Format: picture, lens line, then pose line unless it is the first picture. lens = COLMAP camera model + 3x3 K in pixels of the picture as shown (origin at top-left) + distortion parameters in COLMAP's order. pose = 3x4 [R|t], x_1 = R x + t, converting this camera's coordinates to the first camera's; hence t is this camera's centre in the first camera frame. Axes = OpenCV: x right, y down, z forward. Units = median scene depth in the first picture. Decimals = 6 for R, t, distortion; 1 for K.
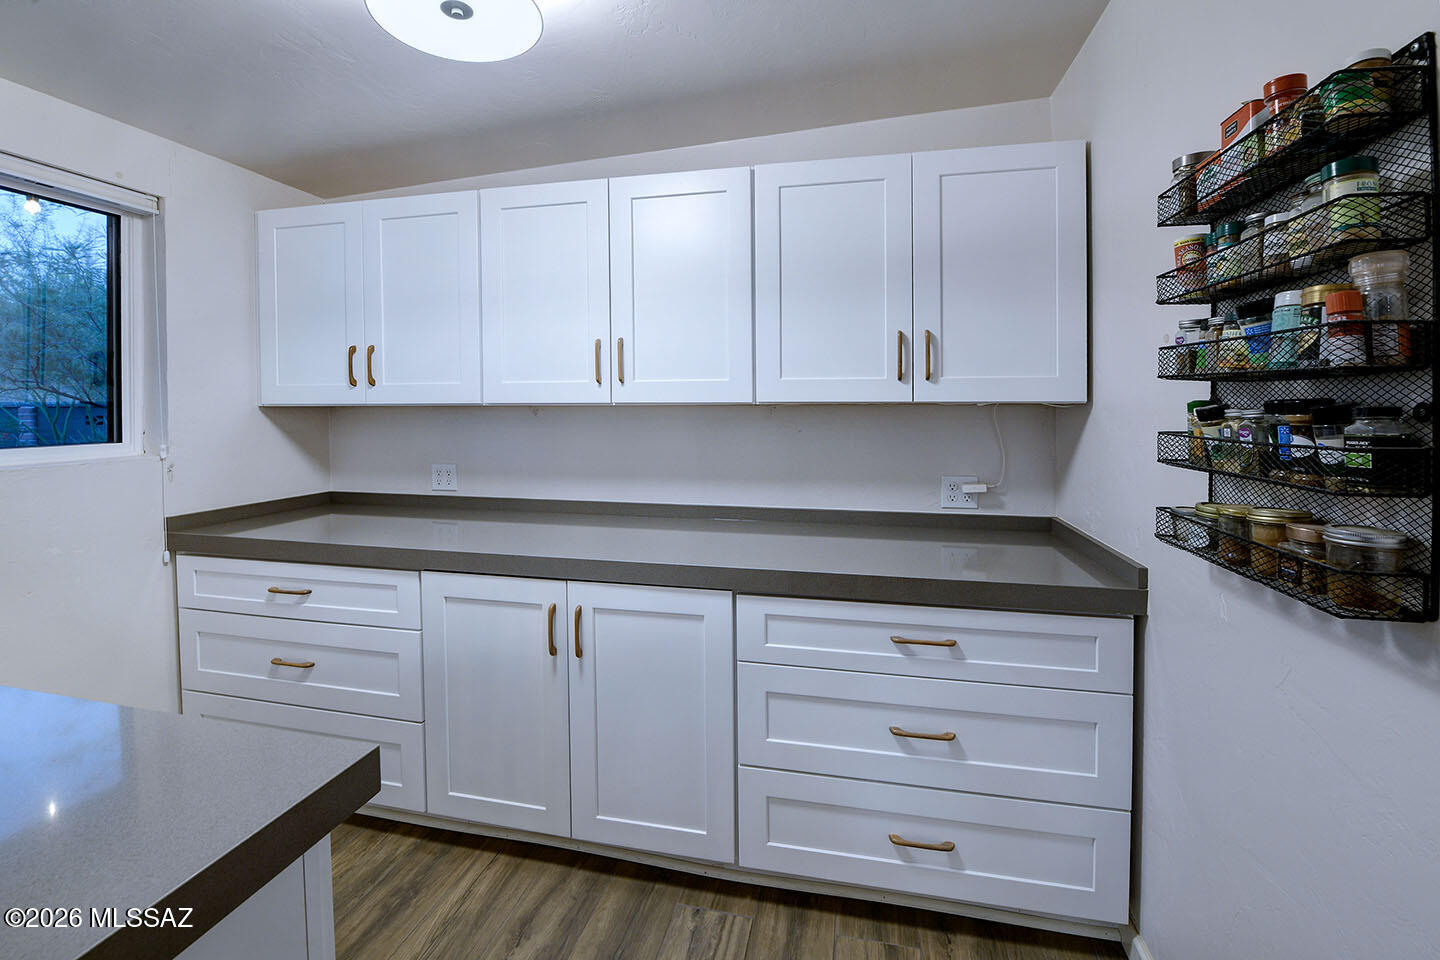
lens RADIAL K [[639.4, 0, 721.3], [0, 639.4, 402.1], [0, 0, 1]] dist [0.041780, -0.011717]
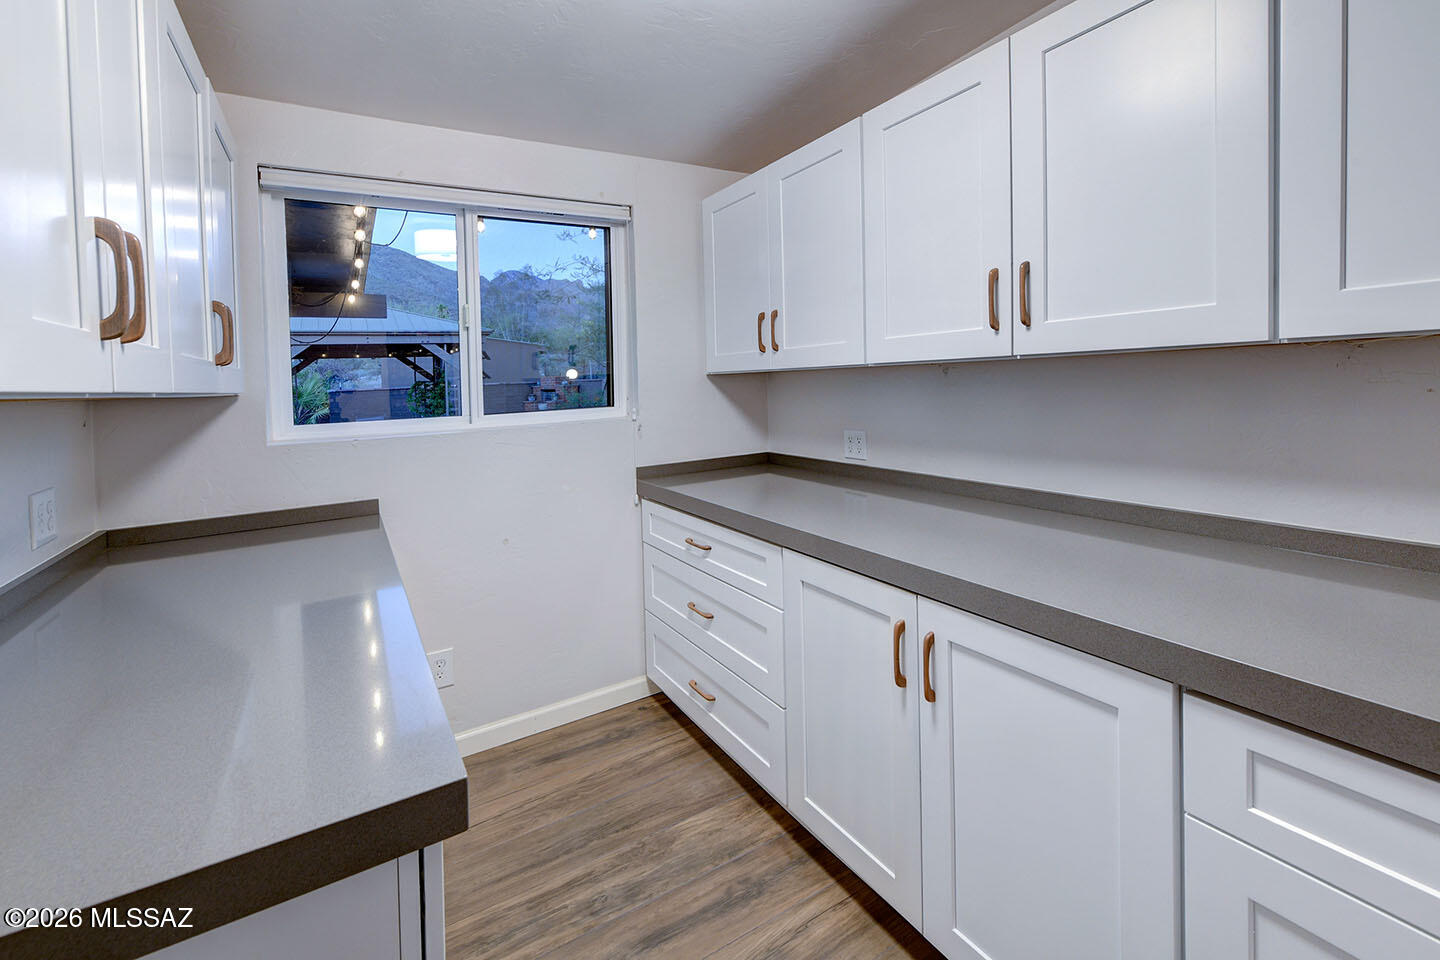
lens RADIAL K [[639.4, 0, 721.3], [0, 639.4, 402.1], [0, 0, 1]] dist [0.041780, -0.011717]
pose [[0.689413, 0.000807, -0.724368, 0.138342], [0.044962, 0.998023, 0.043905, 0.007817], [0.722972, -0.062838, 0.688014, 0.304084]]
